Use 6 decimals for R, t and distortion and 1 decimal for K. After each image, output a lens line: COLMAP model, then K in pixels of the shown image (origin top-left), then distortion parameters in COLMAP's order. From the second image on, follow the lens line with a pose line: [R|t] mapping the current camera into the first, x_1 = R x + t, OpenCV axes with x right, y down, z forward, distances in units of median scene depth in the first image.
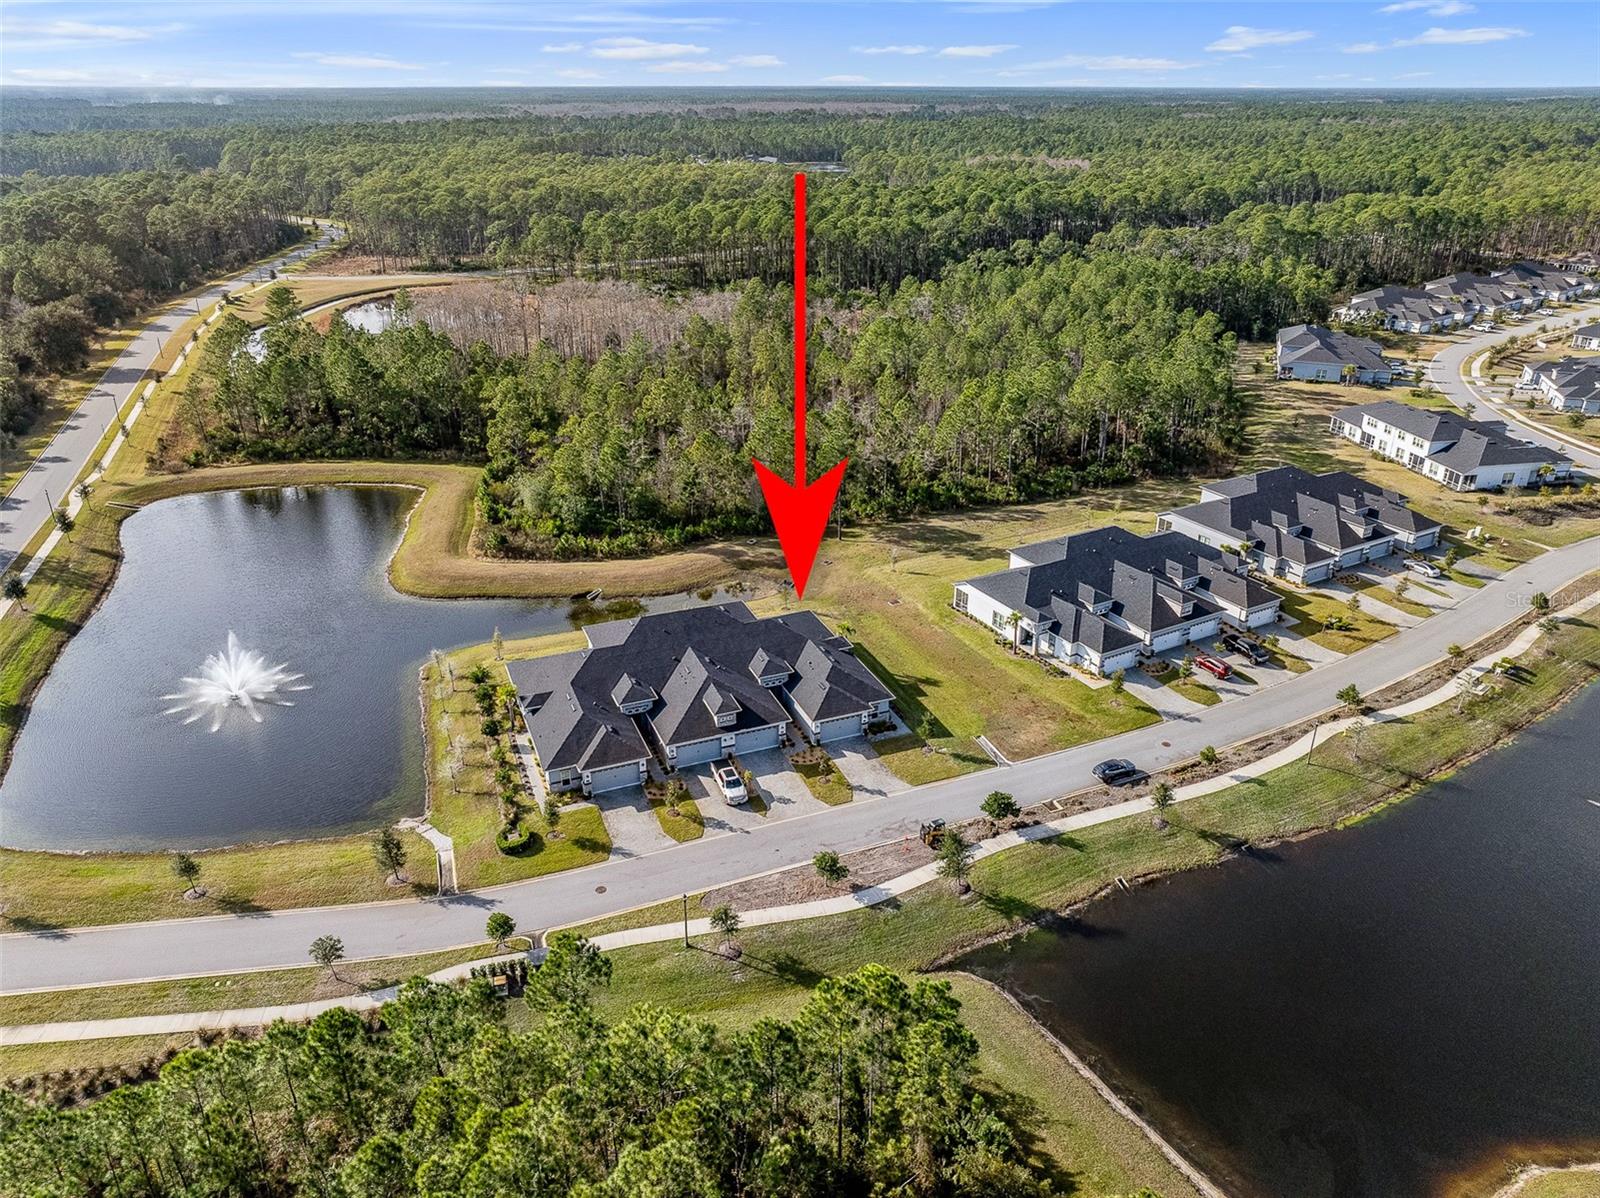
lens RADIAL K [[1133.5, 0, 806.9], [0, 1133.5, 588.6], [0, 0, 1]] dist [-0.004957, -0.006239]
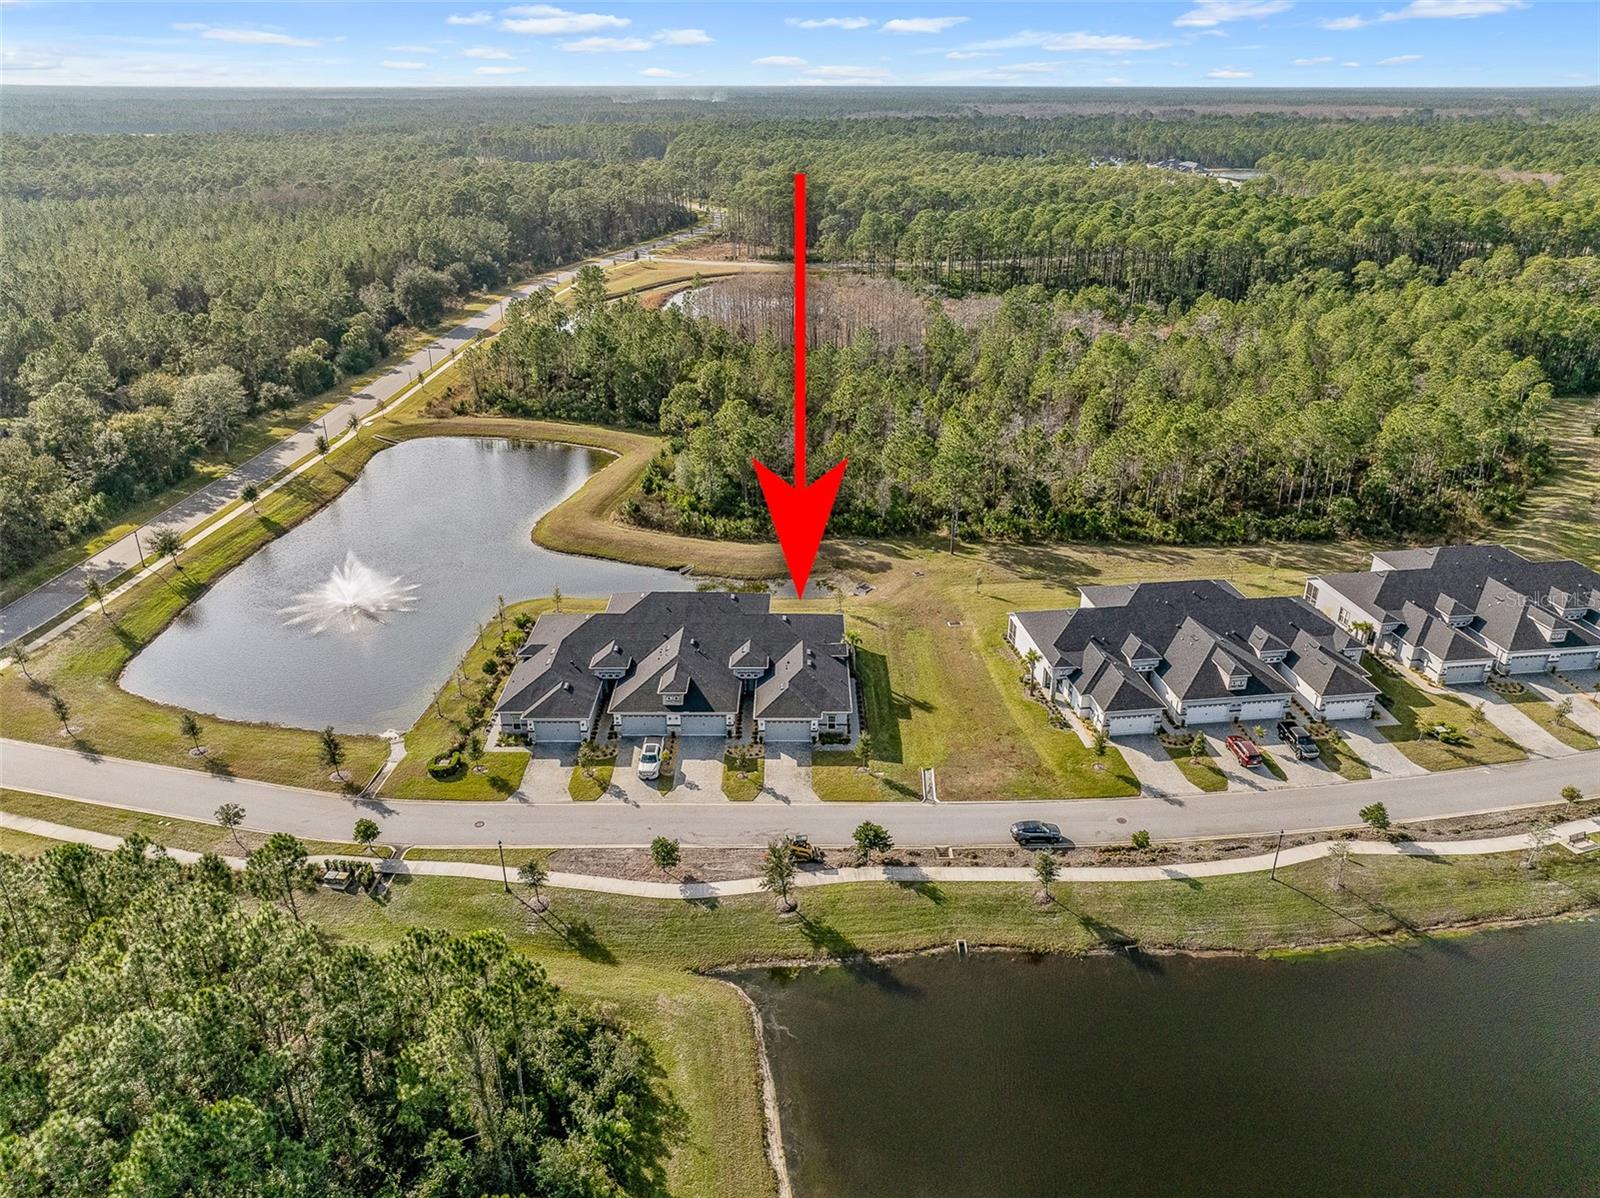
lens RADIAL K [[1128.7, 0, 805.4], [0, 1128.7, 602.5], [0, 0, 1]] dist [-0.006586, -0.005868]
pose [[0.924646, 0.158891, -0.346097, 0.325303], [-0.154822, 0.987150, 0.039567, -0.026486], [0.347937, 0.016998, 0.937364, 0.062345]]
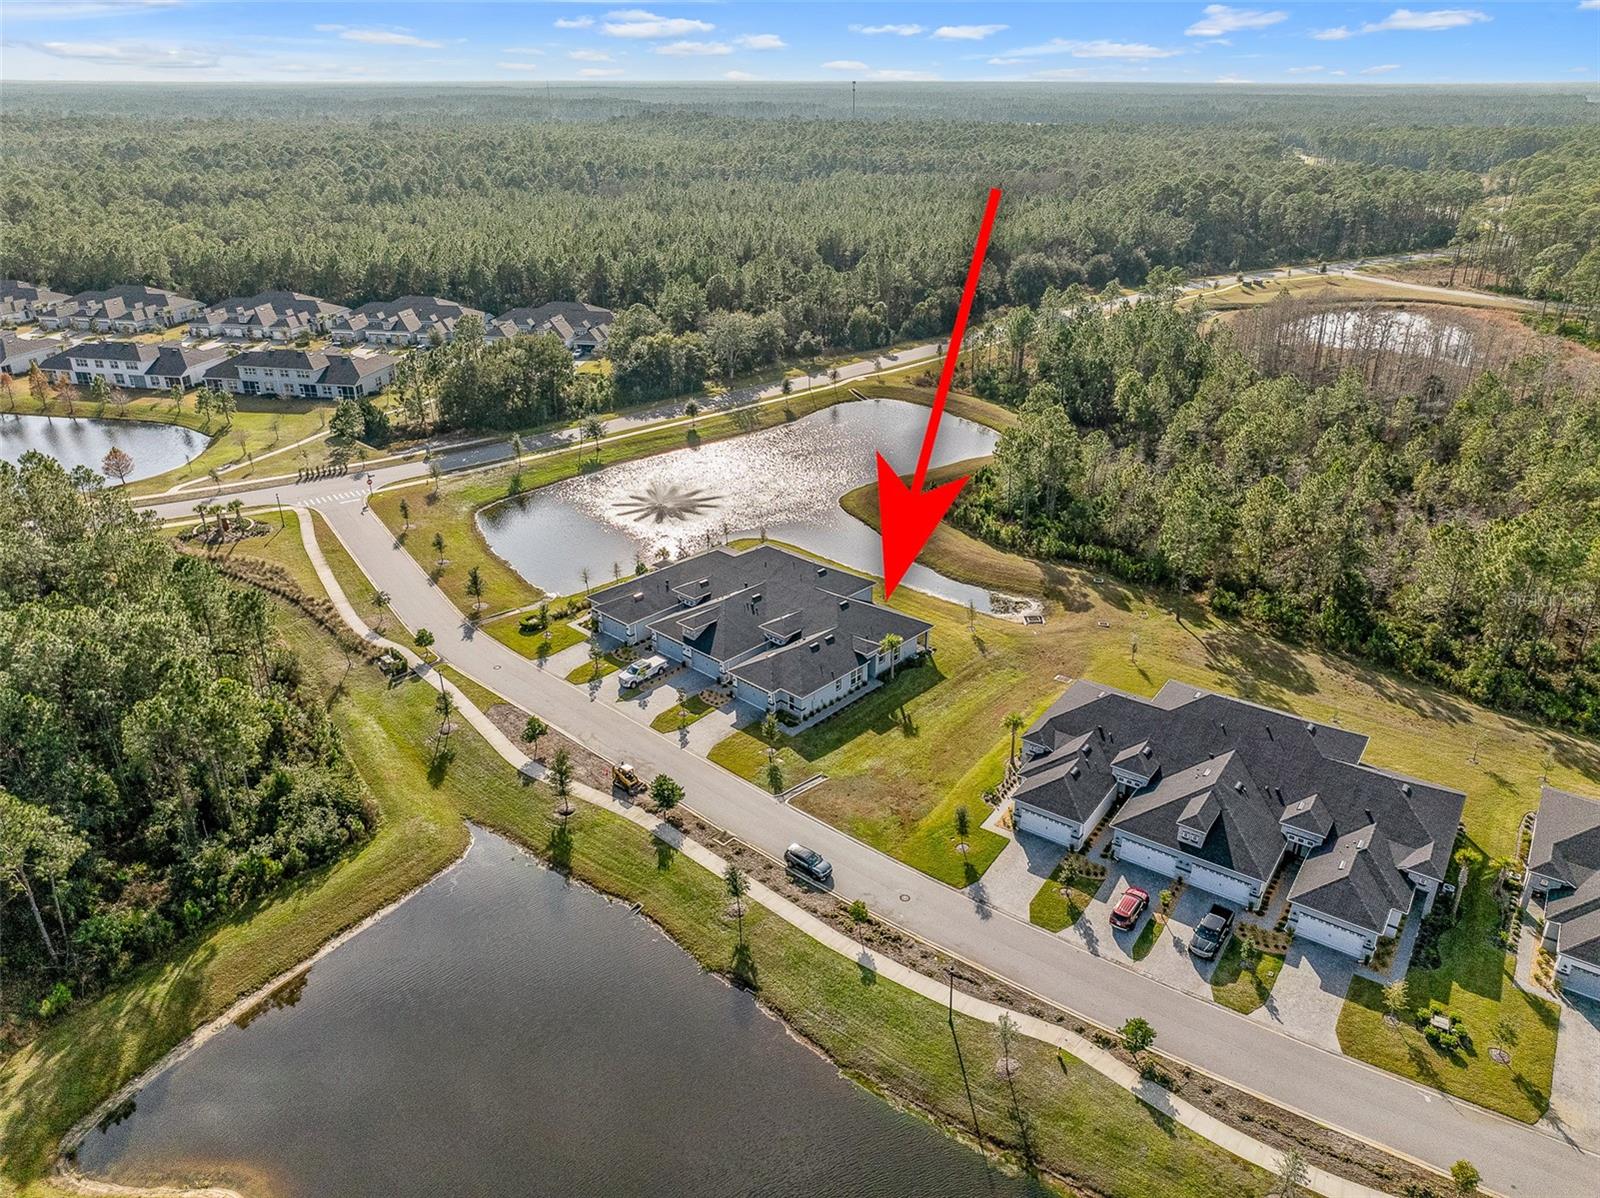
lens RADIAL K [[1133.5, 0, 806.9], [0, 1133.5, 588.6], [0, 0, 1]] dist [-0.004957, -0.006239]
pose [[0.413118, 0.373290, -0.830655, 0.776349], [-0.371458, 0.901873, 0.220553, -0.188873], [0.831476, 0.217439, 0.511242, 0.425522]]
